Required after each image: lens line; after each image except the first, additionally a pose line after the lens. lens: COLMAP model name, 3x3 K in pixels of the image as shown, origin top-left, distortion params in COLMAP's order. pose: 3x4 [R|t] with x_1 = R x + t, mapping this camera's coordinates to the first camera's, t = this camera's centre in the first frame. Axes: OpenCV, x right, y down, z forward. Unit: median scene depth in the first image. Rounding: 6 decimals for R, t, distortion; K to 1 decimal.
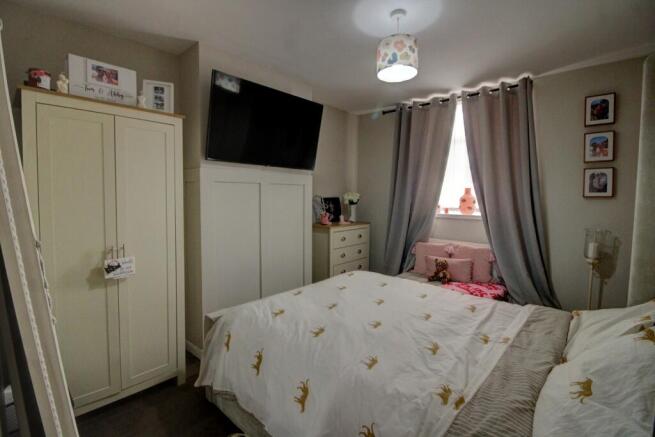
lens RADIAL K [[304.6, 0, 328.0], [0, 304.6, 211.6], [0, 0, 1]] dist [-0.000264, -0.011972]
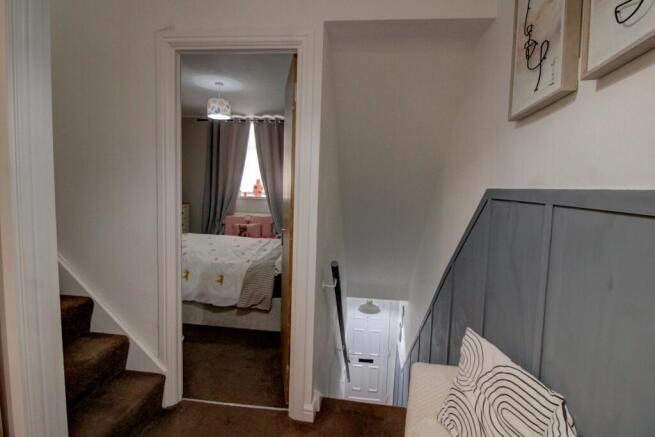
lens RADIAL K [[304.6, 0, 328.0], [0, 304.6, 211.6], [0, 0, 1]] dist [-0.000264, -0.011972]
pose [[0.799729, -0.031466, 0.599536, -0.209673], [0.006643, 0.999028, 0.043572, 0.023449], [-0.600324, -0.030863, 0.799161, -0.501188]]
